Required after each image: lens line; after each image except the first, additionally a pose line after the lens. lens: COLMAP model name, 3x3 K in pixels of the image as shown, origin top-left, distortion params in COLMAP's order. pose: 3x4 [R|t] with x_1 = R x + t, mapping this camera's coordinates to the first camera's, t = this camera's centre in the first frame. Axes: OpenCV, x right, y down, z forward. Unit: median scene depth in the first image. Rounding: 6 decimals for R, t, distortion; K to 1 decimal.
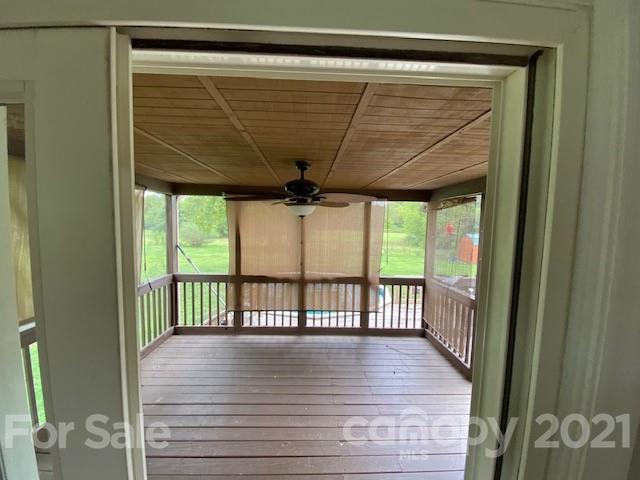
lens RADIAL K [[261.2, 0, 321.2], [0, 261.2, 239.8], [0, 0, 1]] dist [0.031317, -0.025832]
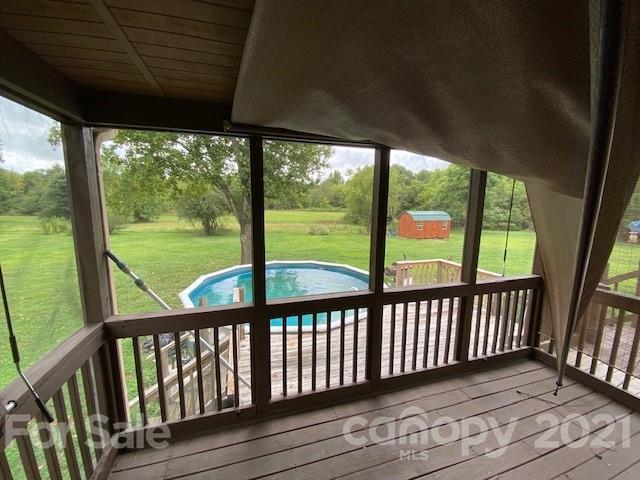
lens RADIAL K [[261.2, 0, 321.2], [0, 261.2, 239.8], [0, 0, 1]] dist [0.031317, -0.025832]
pose [[0.967978, -0.048605, 0.246284, -0.318619], [0.029764, 0.996378, 0.079655, -0.022239], [-0.249263, -0.069774, 0.965919, 0.510853]]
